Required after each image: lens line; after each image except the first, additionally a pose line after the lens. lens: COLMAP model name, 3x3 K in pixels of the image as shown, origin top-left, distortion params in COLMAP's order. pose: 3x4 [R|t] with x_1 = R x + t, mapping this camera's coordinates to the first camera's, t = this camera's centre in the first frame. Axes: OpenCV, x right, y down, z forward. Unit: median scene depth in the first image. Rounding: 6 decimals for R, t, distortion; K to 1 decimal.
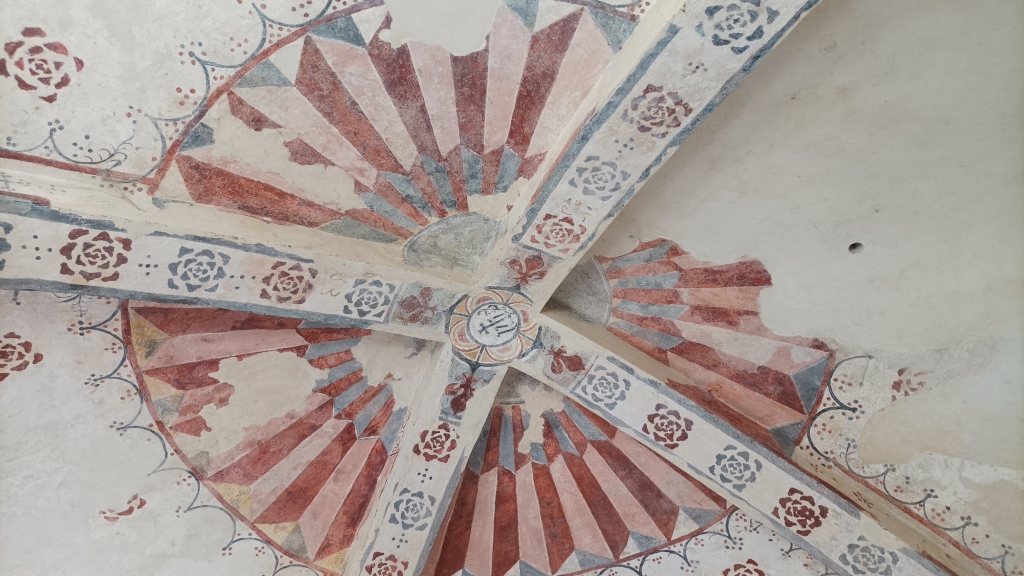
lens RADIAL K [[764.2, 0, 512.0], [0, 764.2, 288.0], [0, 0, 1]] dist [0.025243, -0.011568]
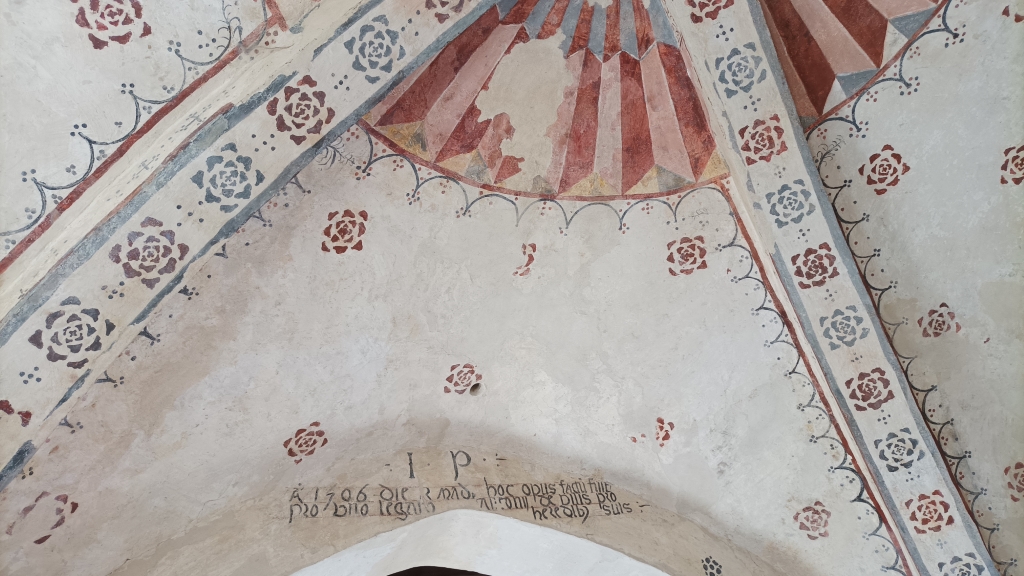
lens RADIAL K [[764.2, 0, 512.0], [0, 764.2, 288.0], [0, 0, 1]] dist [0.025243, -0.011568]
pose [[0.633551, -0.577478, -0.514909, 0.017914], [0.740639, 0.645134, 0.187765, 0.105640], [0.223755, -0.500321, 0.836428, 0.081827]]
